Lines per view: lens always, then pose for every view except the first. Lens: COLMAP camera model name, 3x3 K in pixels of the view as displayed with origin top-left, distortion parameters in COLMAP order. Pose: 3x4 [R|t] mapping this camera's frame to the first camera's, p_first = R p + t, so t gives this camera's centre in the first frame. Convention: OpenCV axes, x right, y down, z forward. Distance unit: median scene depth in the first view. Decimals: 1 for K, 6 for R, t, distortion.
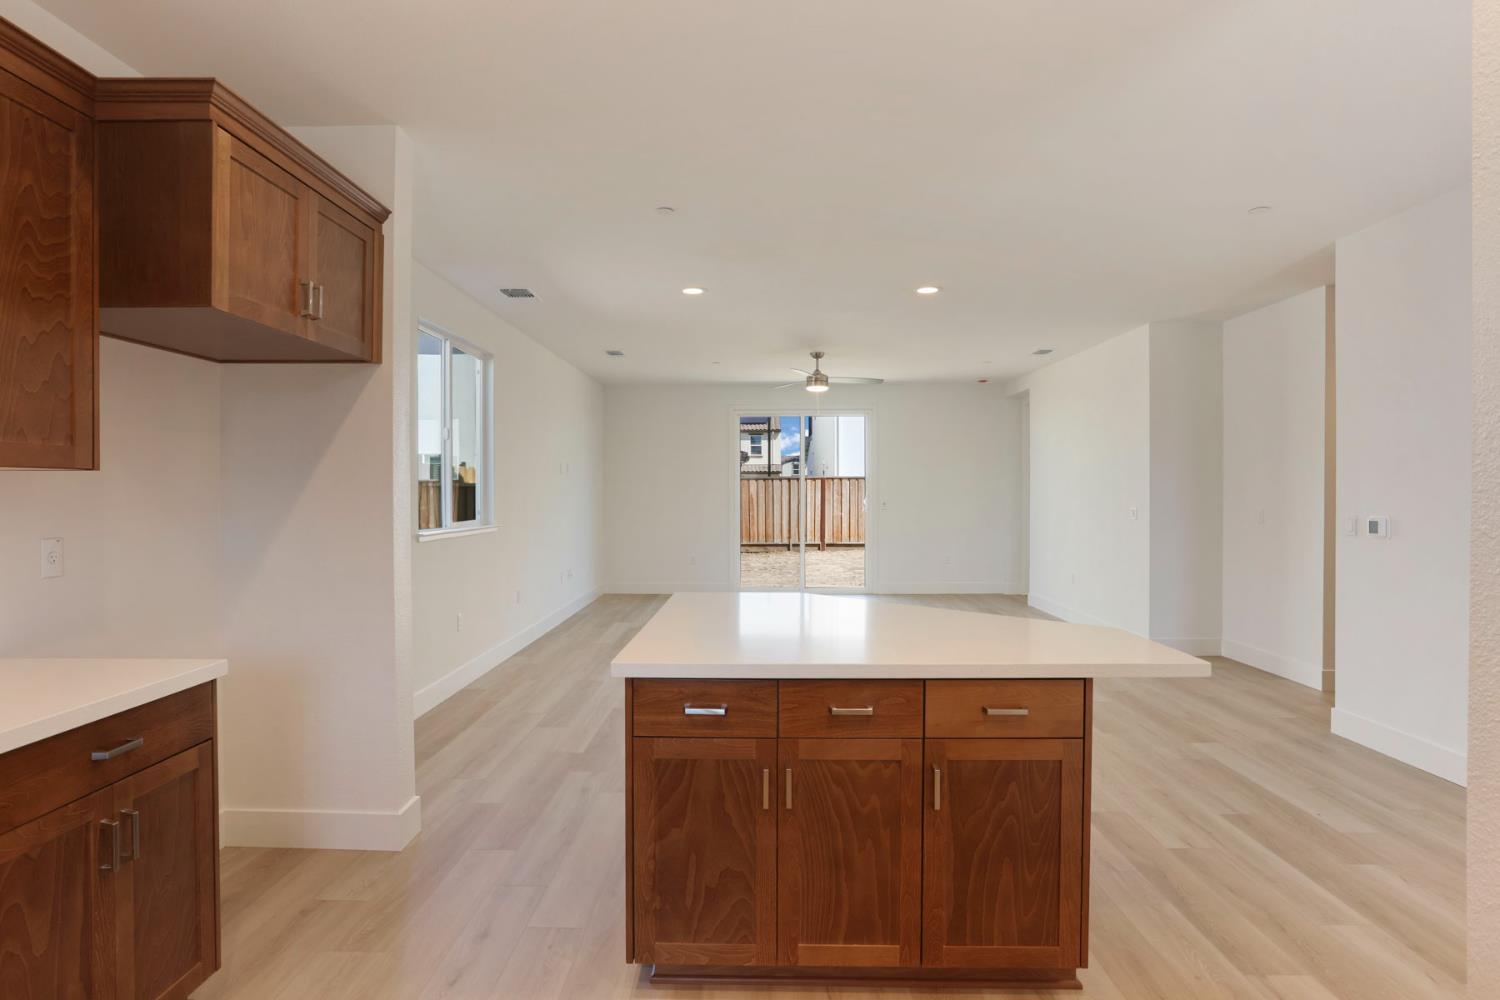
lens RADIAL K [[857.4, 0, 745.7], [0, 857.4, 492.6], [0, 0, 1]] dist [-0.008289, -0.000491]
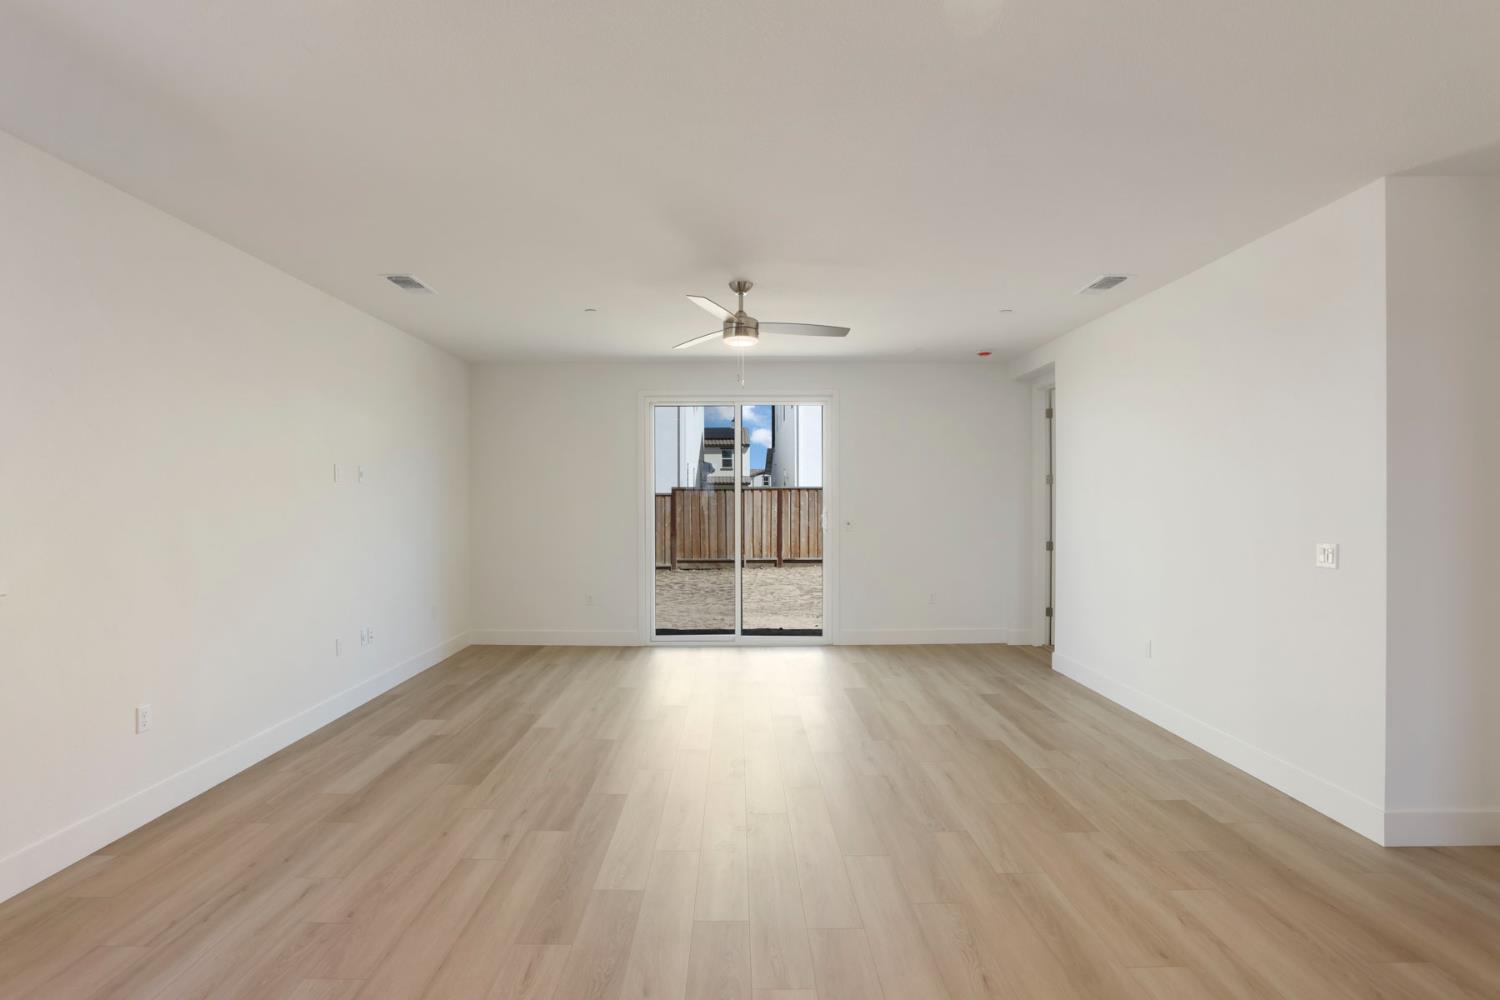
lens RADIAL K [[737.4, 0, 745.6], [0, 737.4, 497.3], [0, 0, 1]] dist [-0.057847, 0.020193]
pose [[0.999604, 0.000172, 0.028148, 0.031189], [-0.000016, 0.999985, -0.005553, -0.003418], [-0.028148, 0.005550, 0.999588, 0.207634]]
